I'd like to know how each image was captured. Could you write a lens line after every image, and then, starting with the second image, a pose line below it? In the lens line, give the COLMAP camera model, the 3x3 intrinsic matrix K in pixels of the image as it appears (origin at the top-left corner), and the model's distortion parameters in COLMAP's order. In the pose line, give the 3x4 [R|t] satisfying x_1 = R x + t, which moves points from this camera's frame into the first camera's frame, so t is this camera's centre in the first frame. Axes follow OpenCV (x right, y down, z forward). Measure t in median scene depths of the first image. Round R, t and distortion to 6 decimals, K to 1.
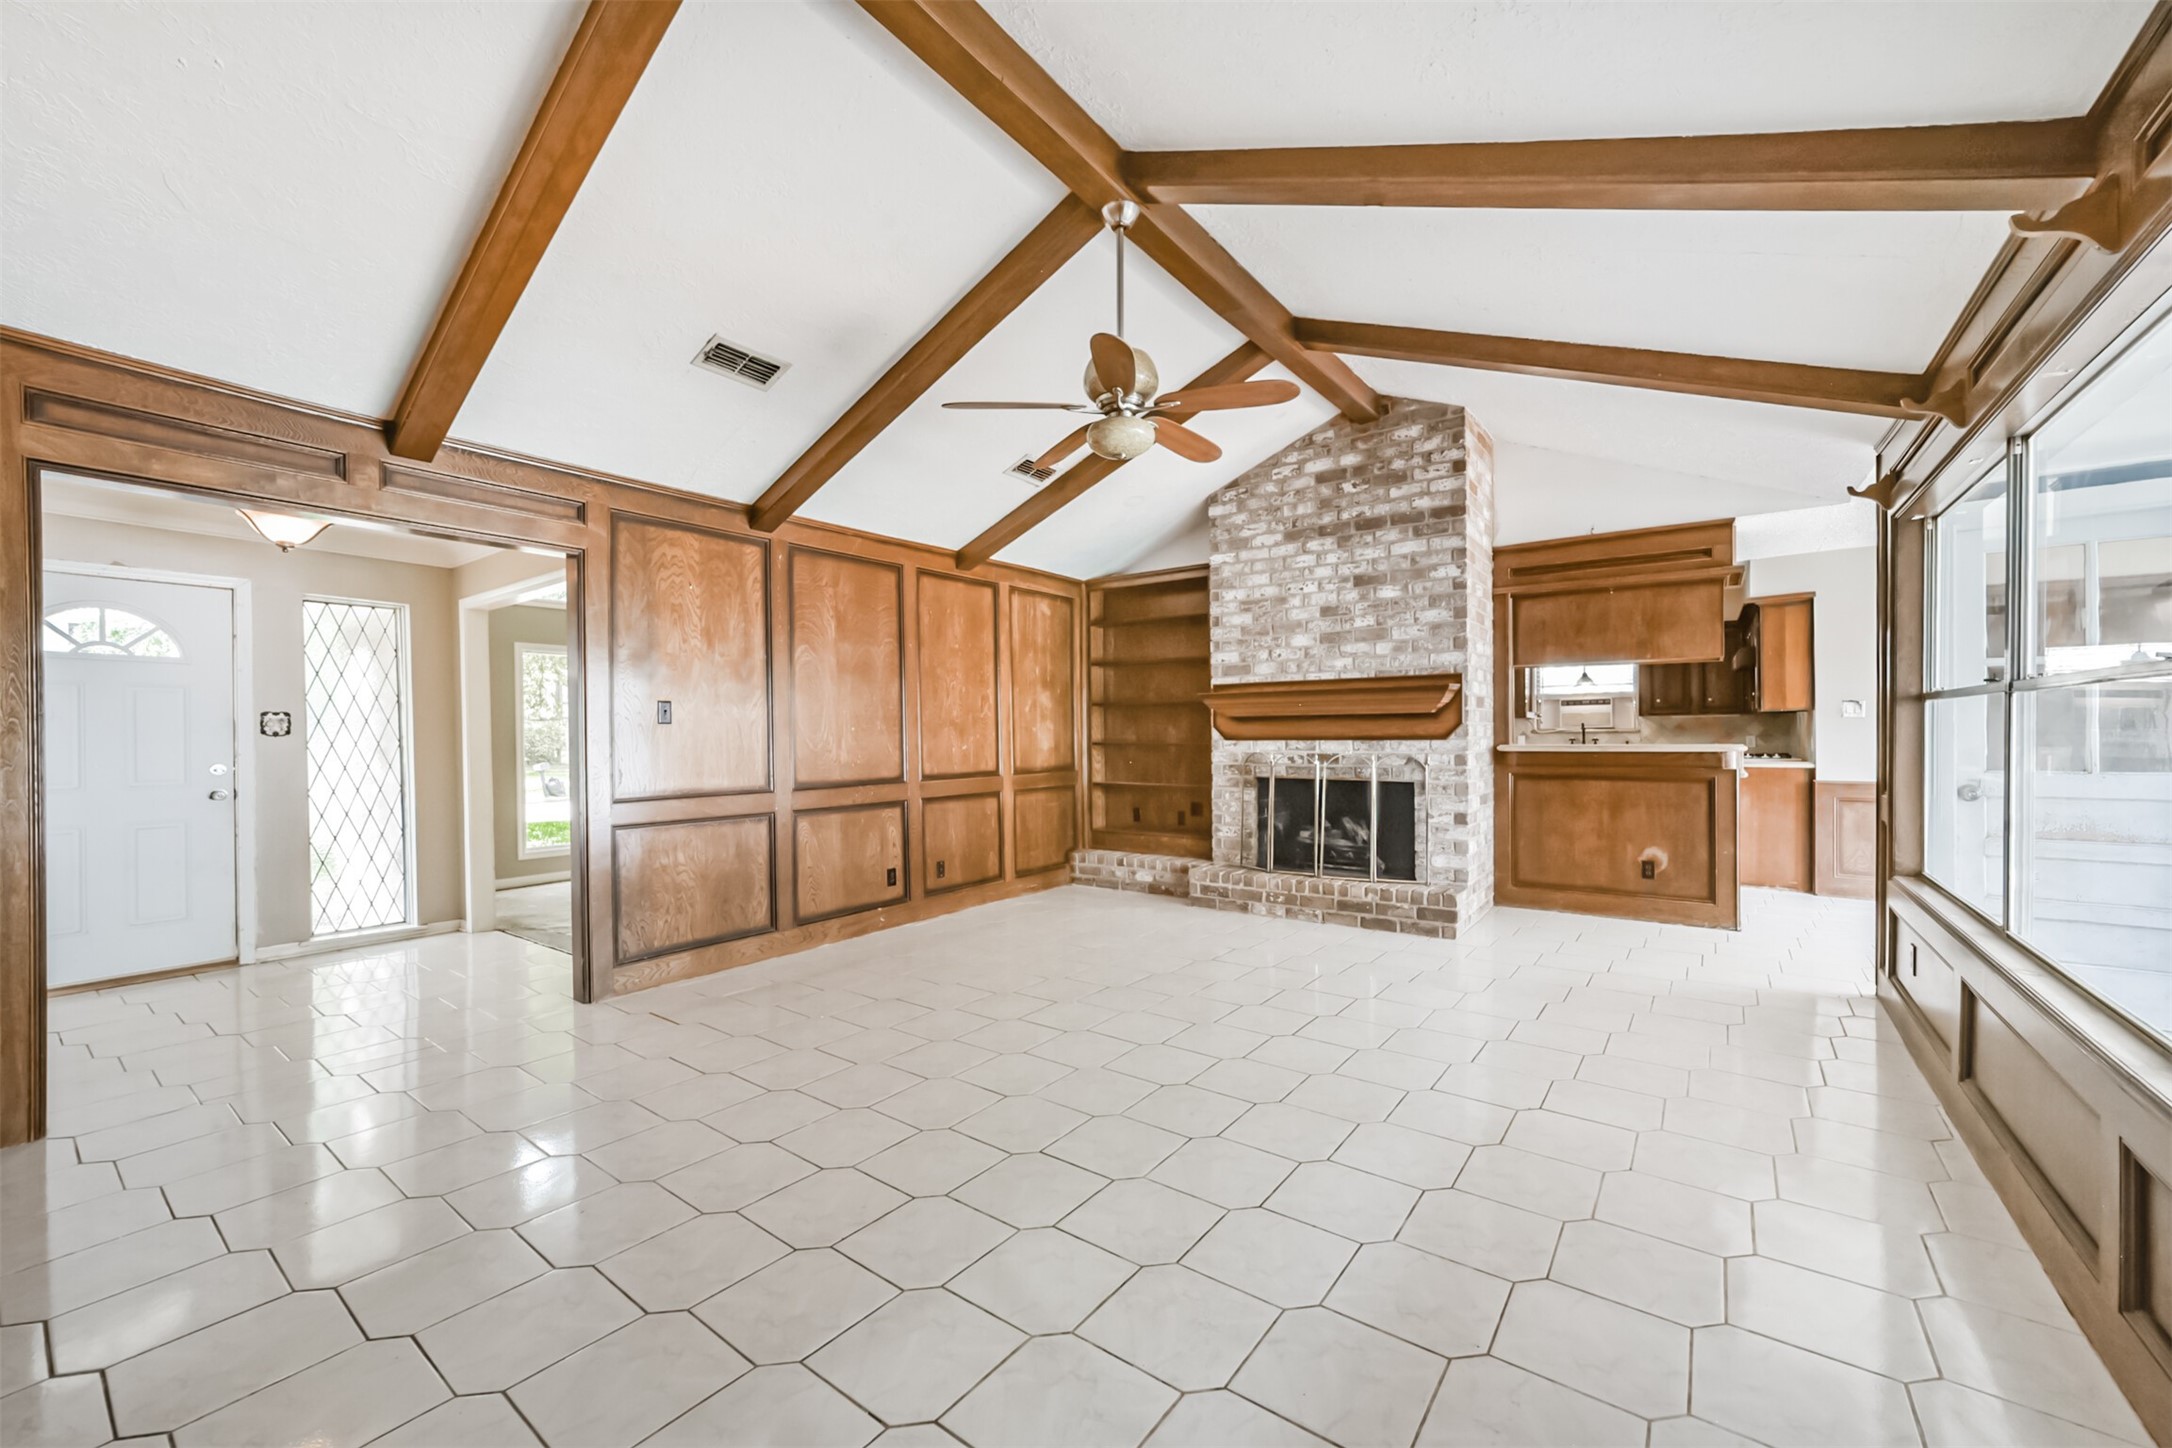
lens RADIAL K [[848.7, 0, 1095.5], [0, 848.7, 749.5], [0, 0, 1]] dist [-0.015101, 0.009432]
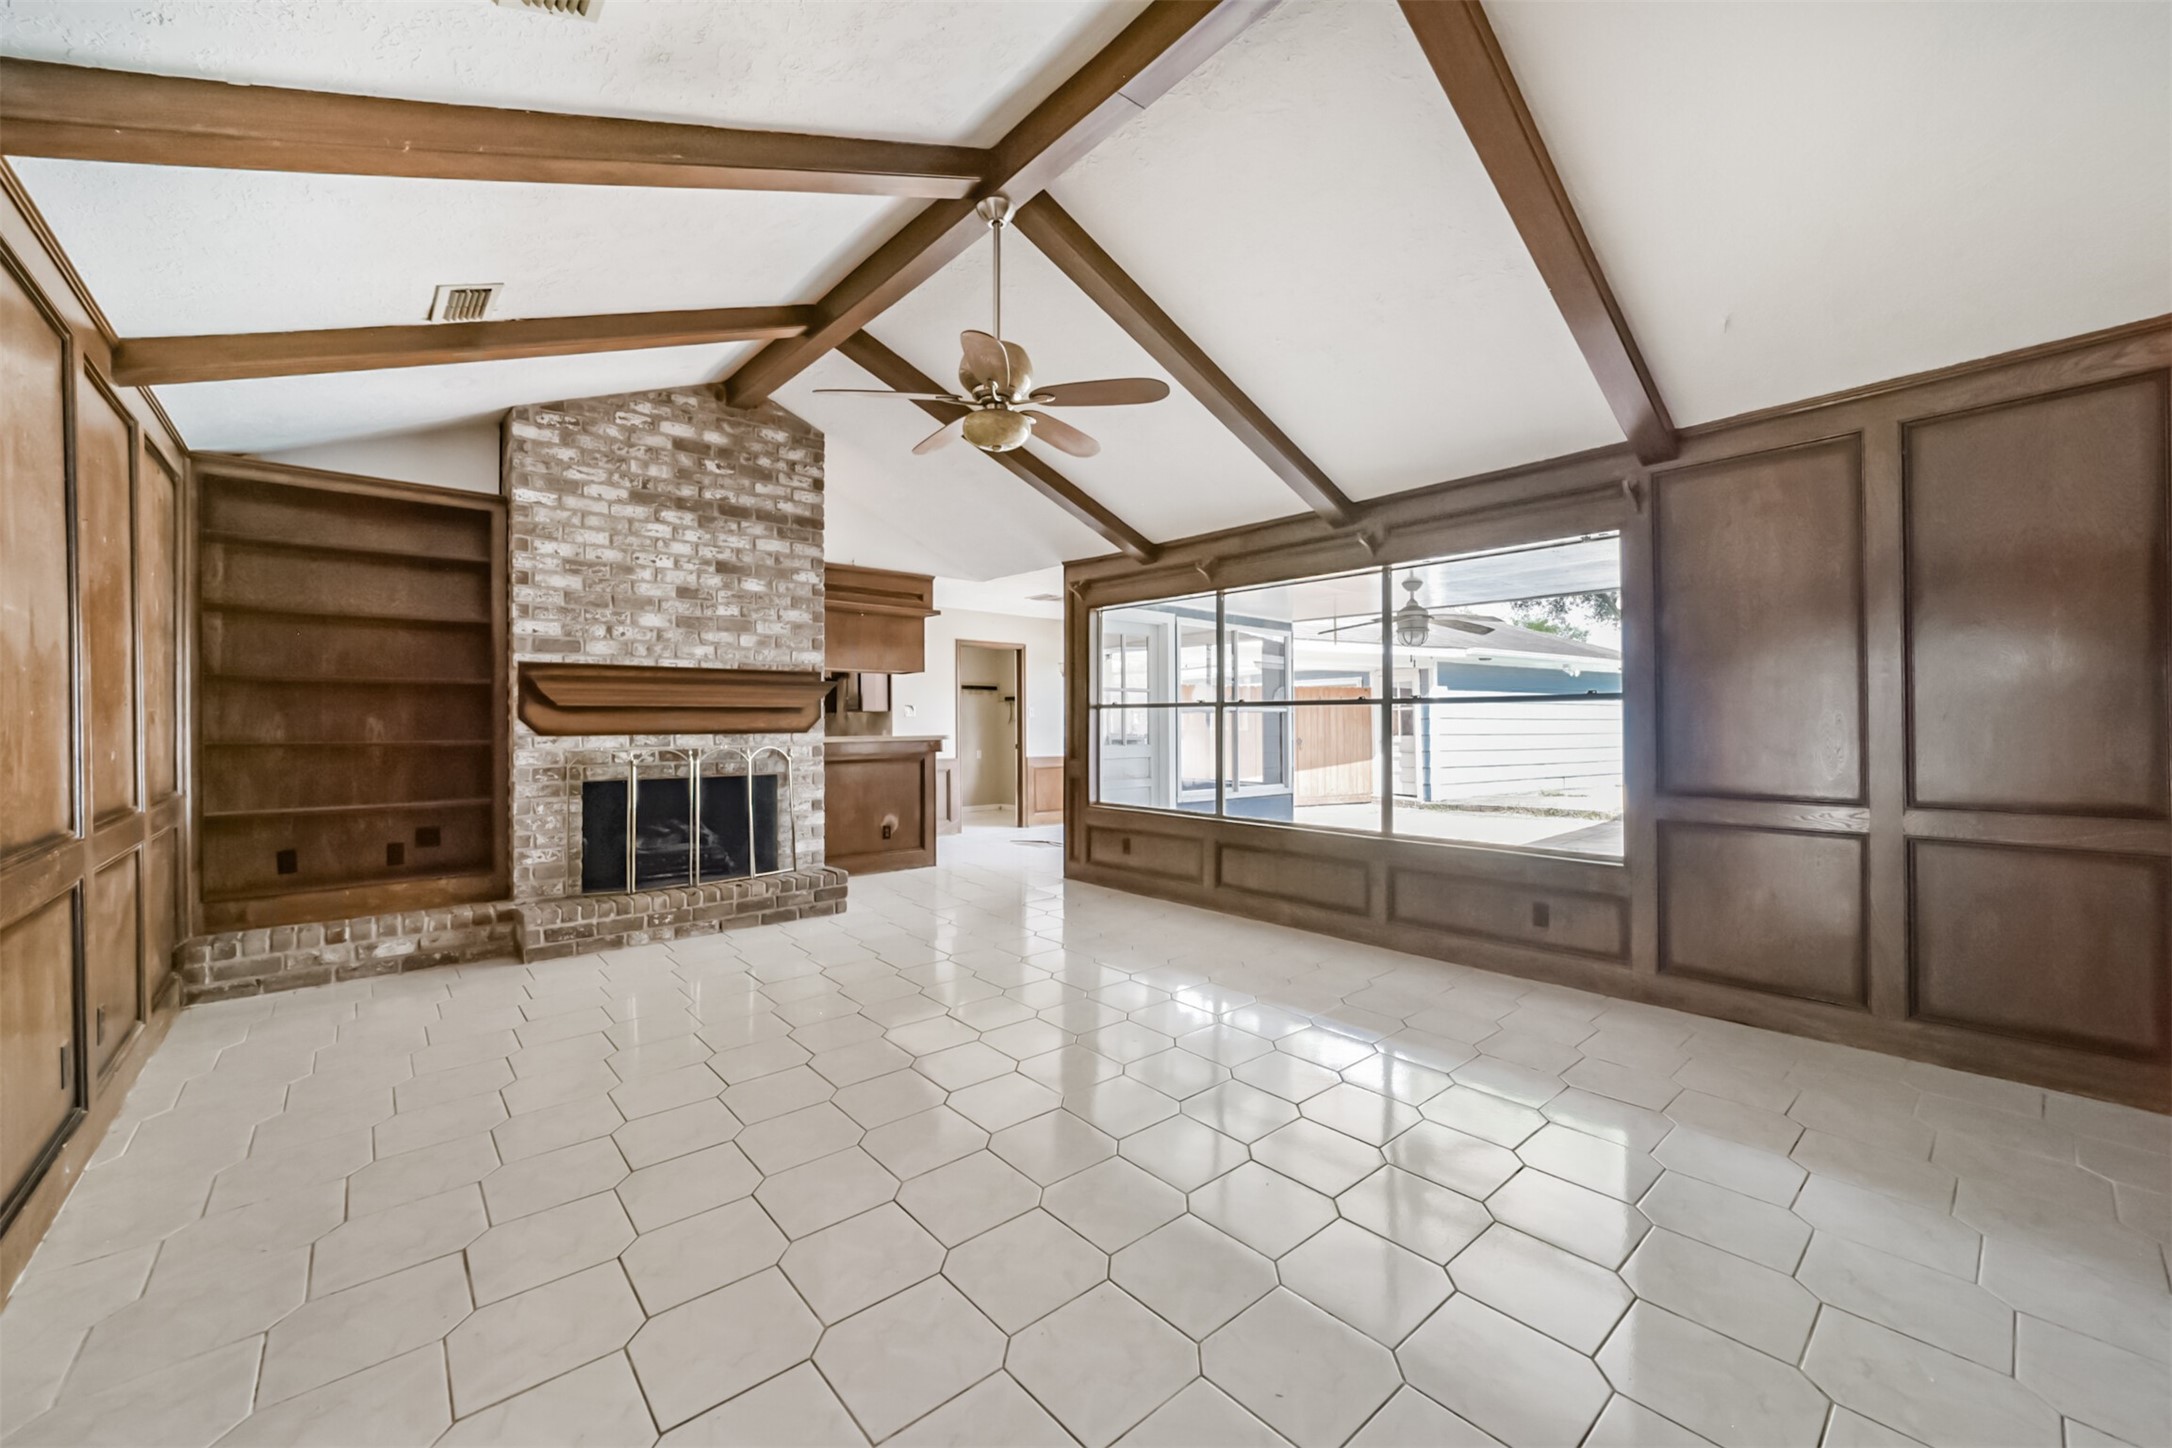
lens RADIAL K [[848.7, 0, 1093.0], [0, 848.7, 727.2], [0, 0, 1]] dist [-0.015101, 0.009432]
pose [[0.214519, 0.002452, 0.976717, -0.515262], [0.023173, 0.999703, -0.007599, -0.001962], [-0.976445, 0.024263, 0.214399, 0.380360]]
